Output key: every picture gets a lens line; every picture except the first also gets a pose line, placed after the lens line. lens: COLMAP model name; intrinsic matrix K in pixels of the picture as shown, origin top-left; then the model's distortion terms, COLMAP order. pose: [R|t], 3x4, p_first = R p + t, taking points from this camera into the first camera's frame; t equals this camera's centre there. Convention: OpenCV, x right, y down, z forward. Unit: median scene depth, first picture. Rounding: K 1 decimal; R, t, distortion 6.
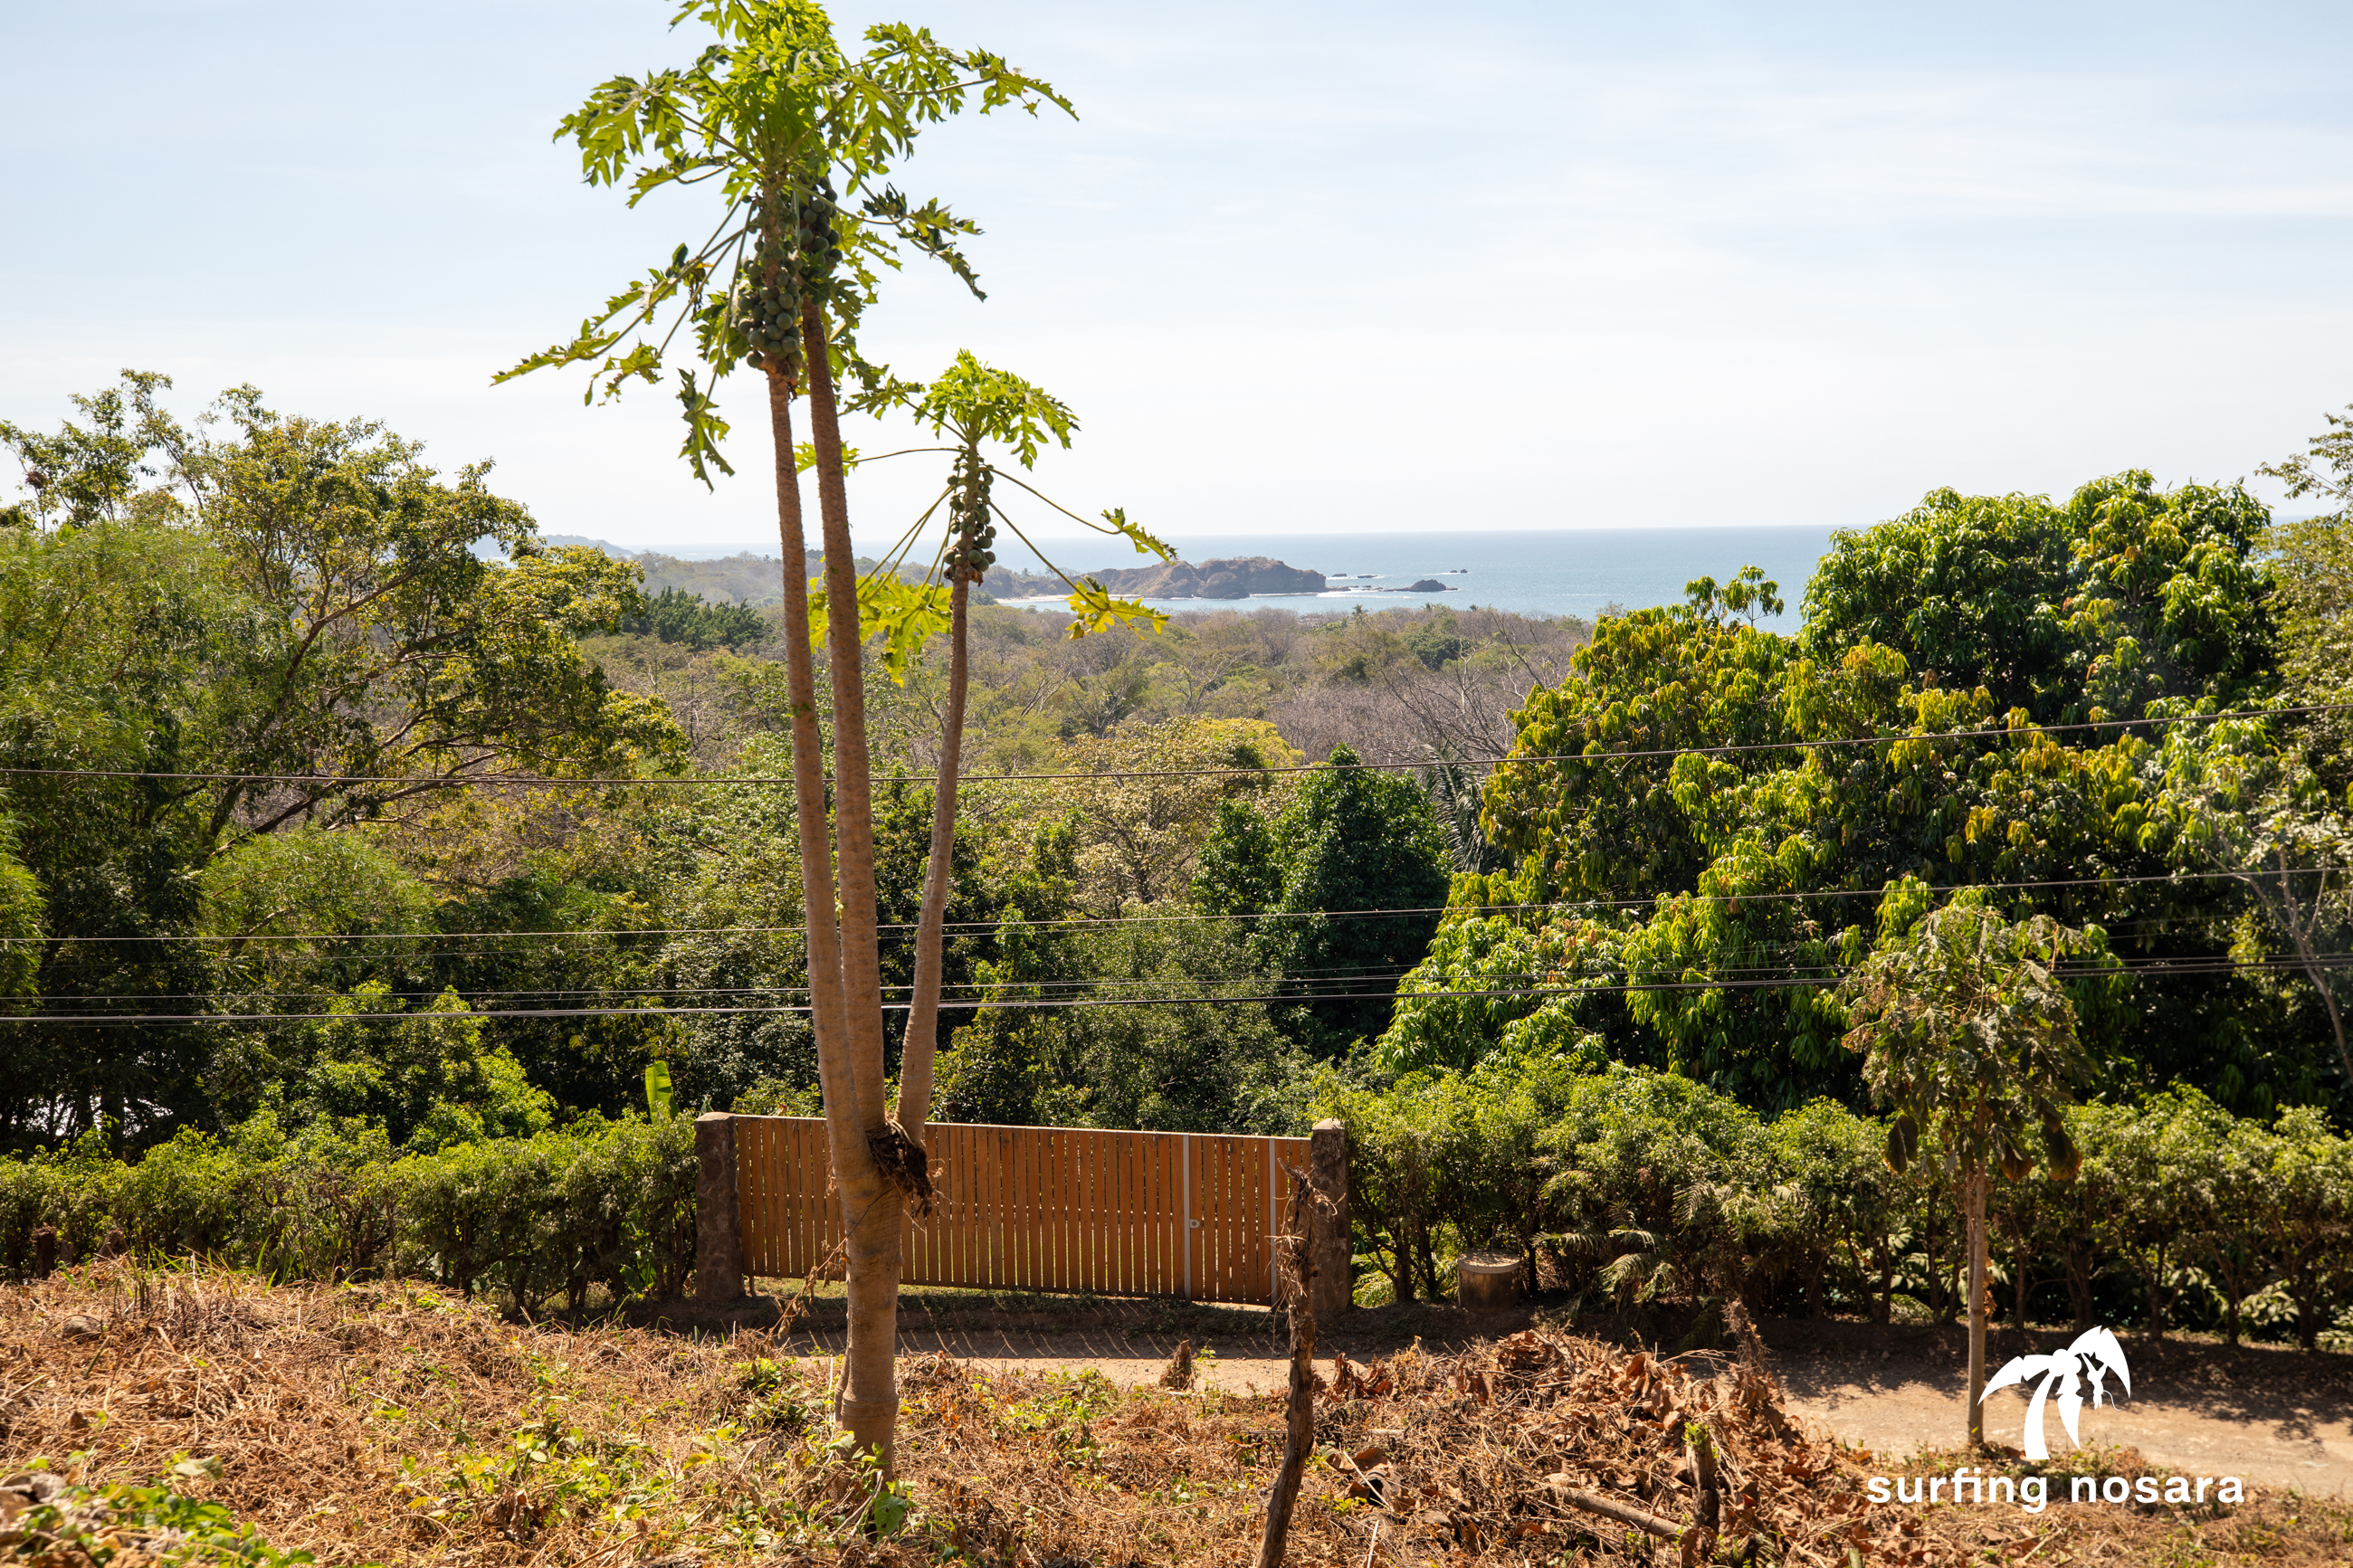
lens RADIAL K [[2303.8, 0, 1155.0], [0, 2303.8, 732.2], [0, 0, 1]] dist [0.060211, 0.000000]
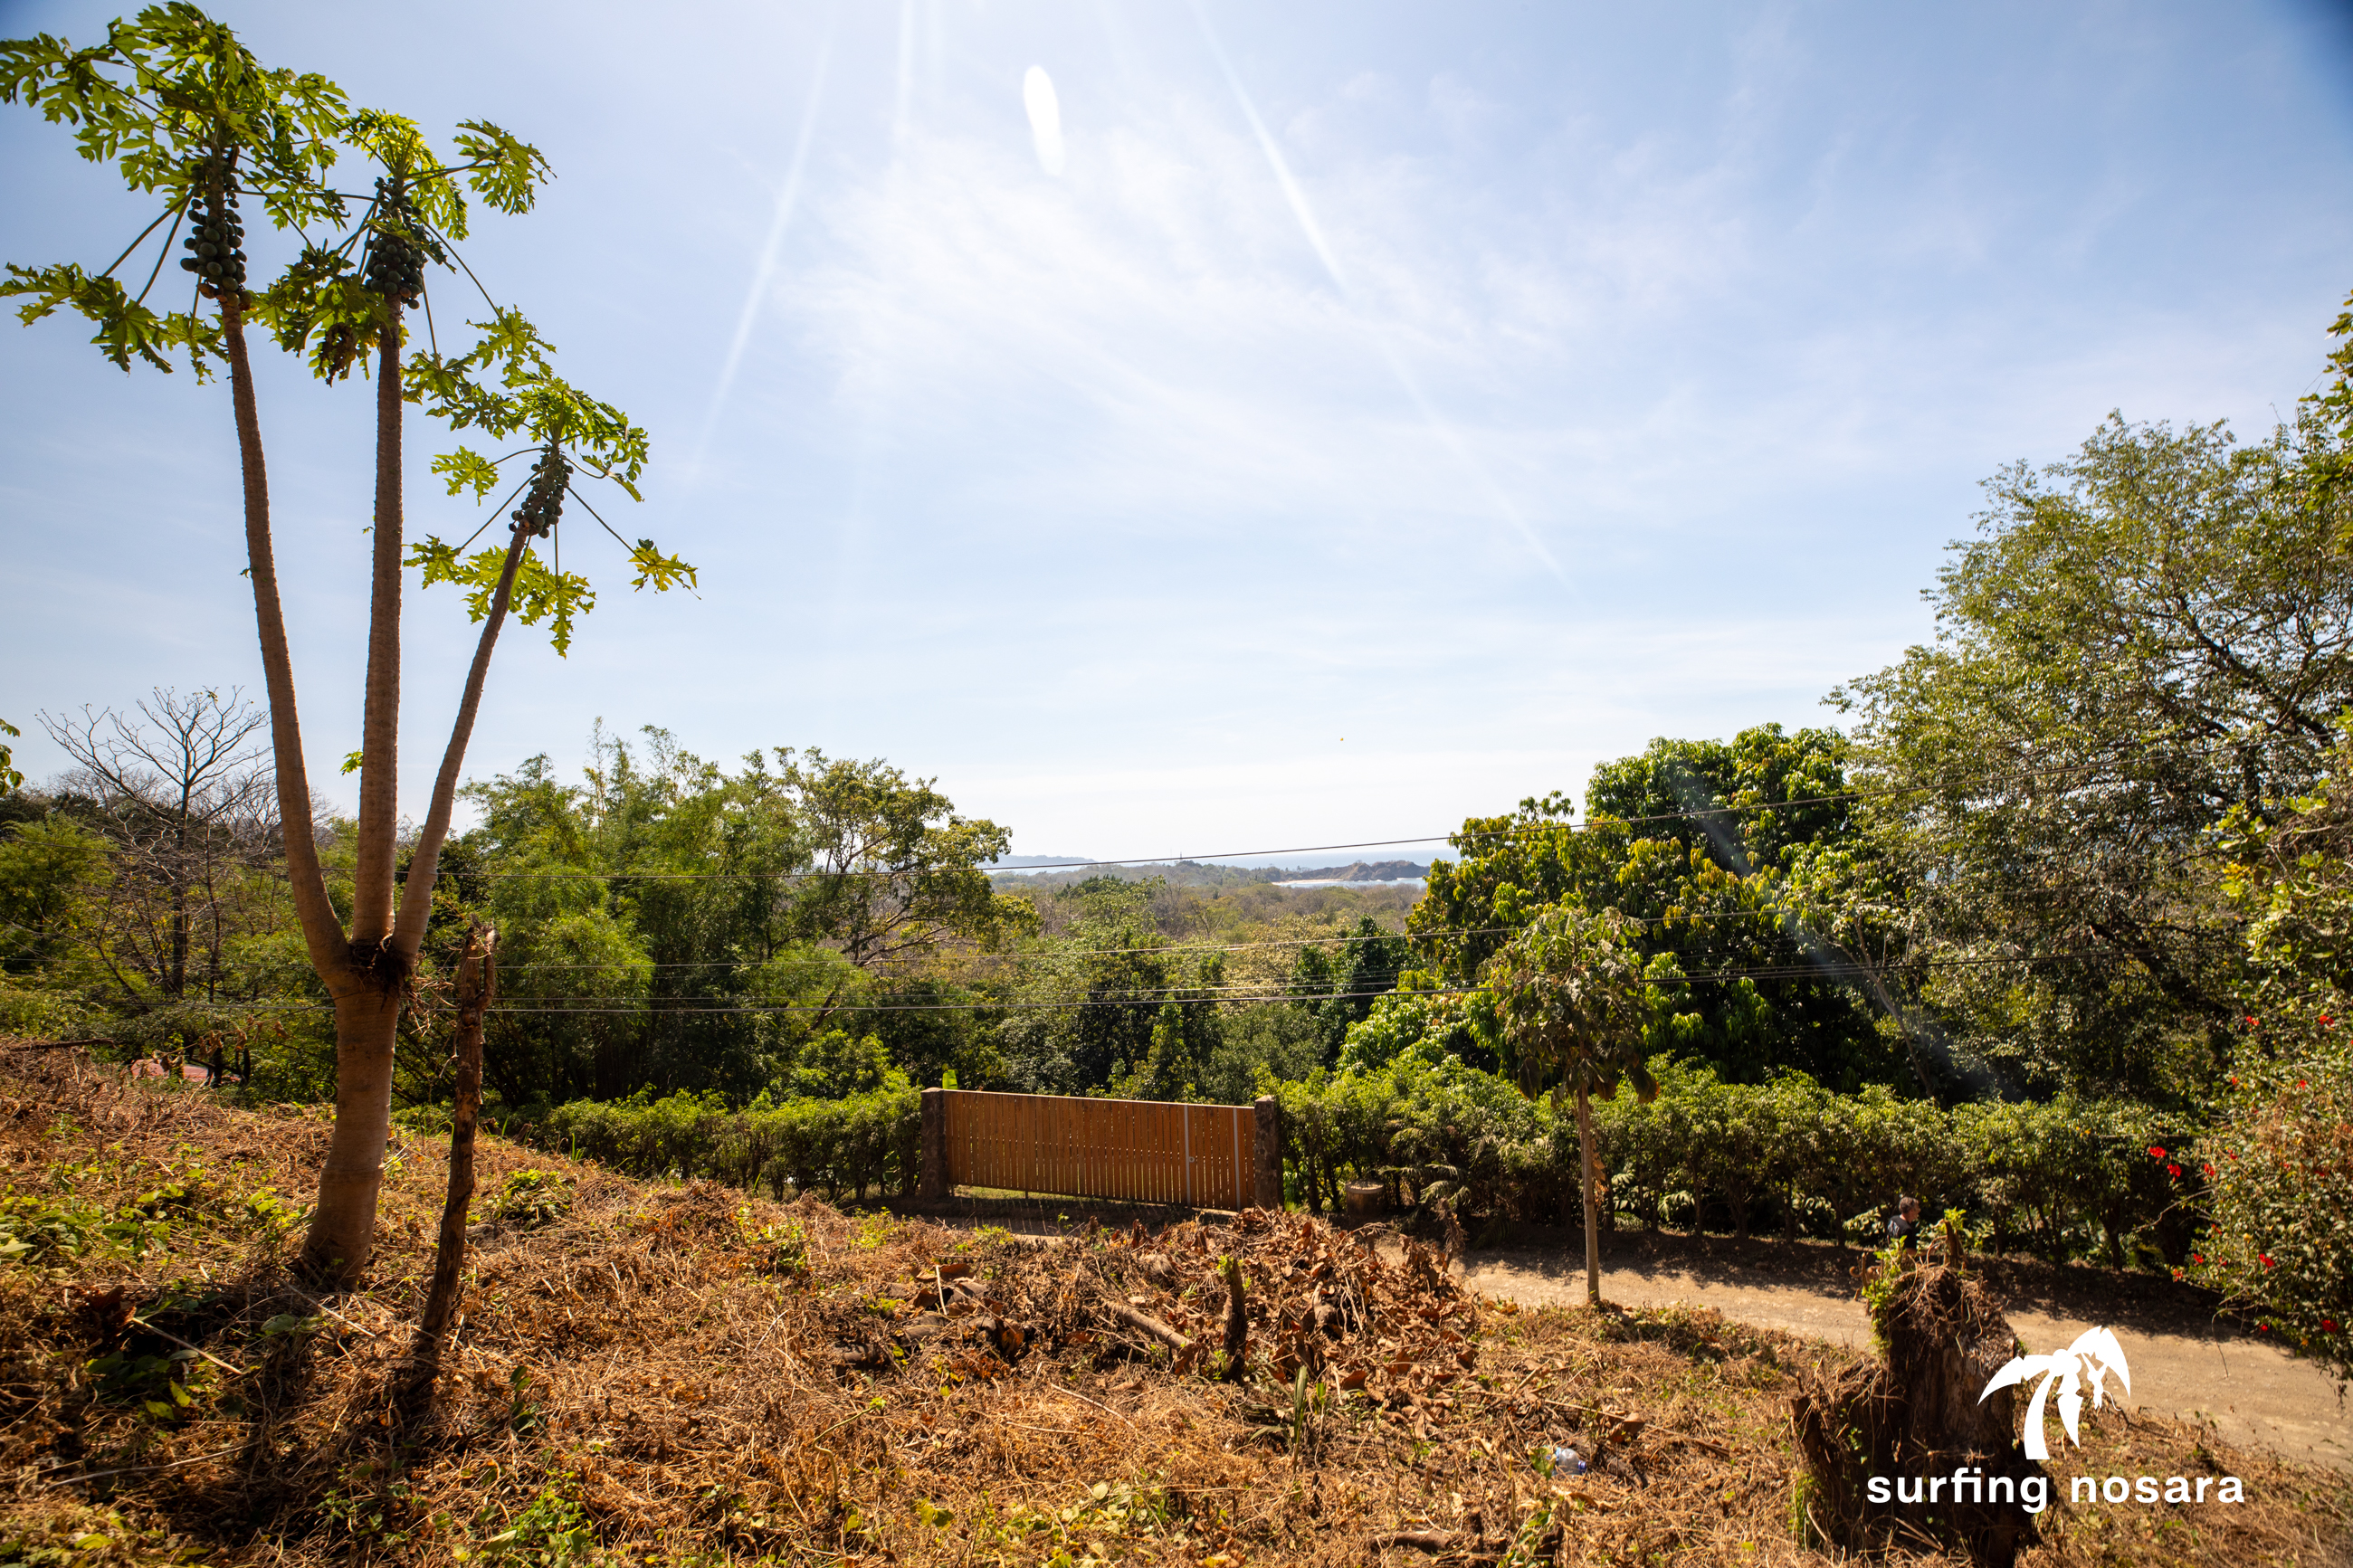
lens RADIAL K [[1102.0, 0, 1163.2], [0, 1102.0, 768.3], [0, 0, 1]] dist [-0.025081, 0.002500]
pose [[0.985140, -0.030717, -0.168986, 0.133868], [0.002876, 0.986690, -0.162588, 0.059882], [0.171731, 0.159686, 0.972116, 0.169832]]
